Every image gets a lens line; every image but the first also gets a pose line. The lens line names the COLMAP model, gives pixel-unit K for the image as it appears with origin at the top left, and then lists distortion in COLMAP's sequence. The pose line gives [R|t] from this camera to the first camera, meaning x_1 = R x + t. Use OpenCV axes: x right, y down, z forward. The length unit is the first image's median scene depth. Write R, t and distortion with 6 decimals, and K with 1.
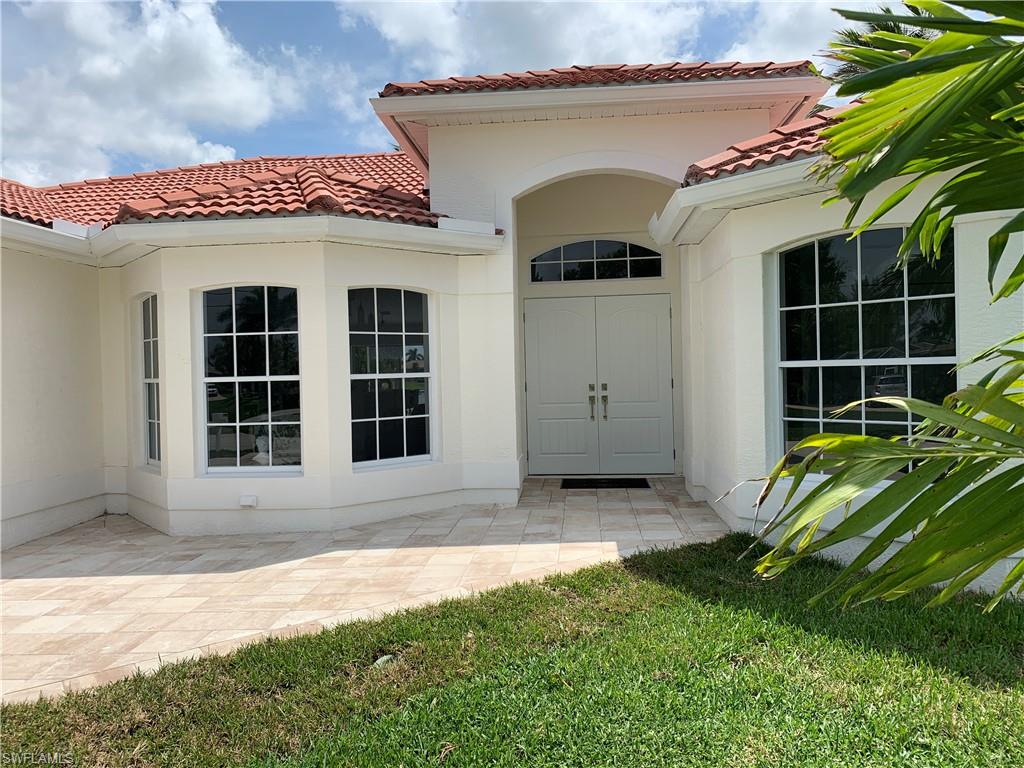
lens RADIAL K [[780.2, 0, 523.7], [0, 780.2, 363.6], [0, 0, 1]] dist [0.107492, -0.173289]
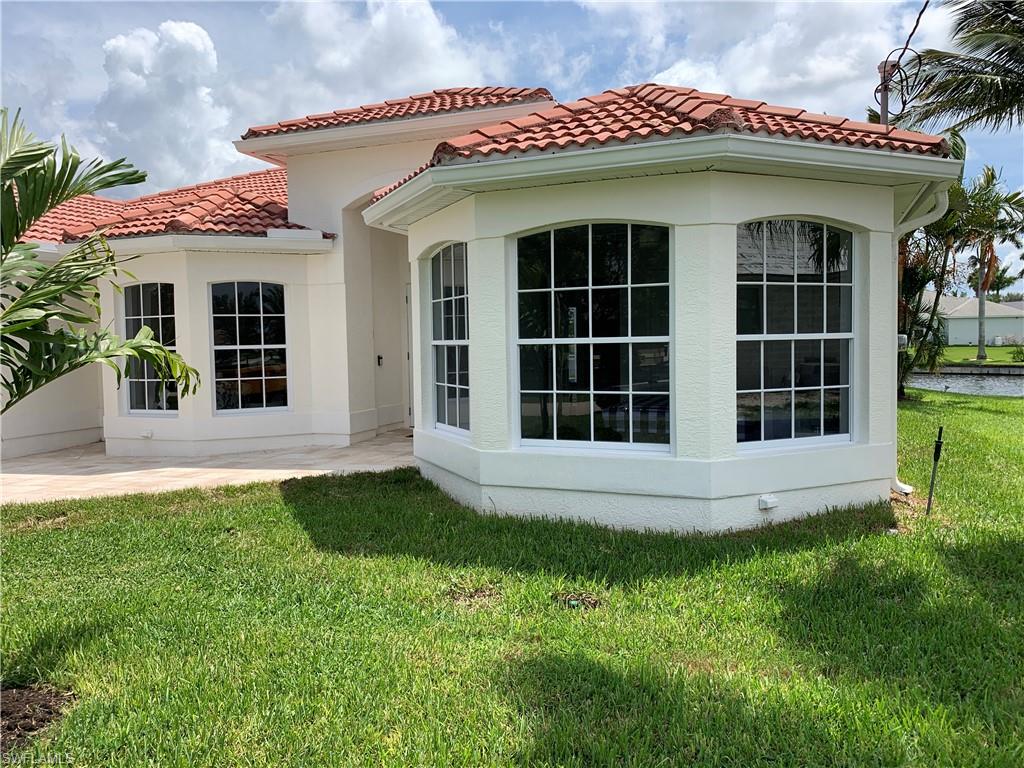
lens RADIAL K [[788.3, 0, 515.5], [0, 788.3, 379.8], [0, 0, 1]] dist [0.009035, -0.013008]
pose [[0.956072, 0.015623, -0.292717, 0.634140], [0.003867, 0.997820, 0.065886, -0.015694], [0.293108, -0.064124, 0.953927, -0.160834]]
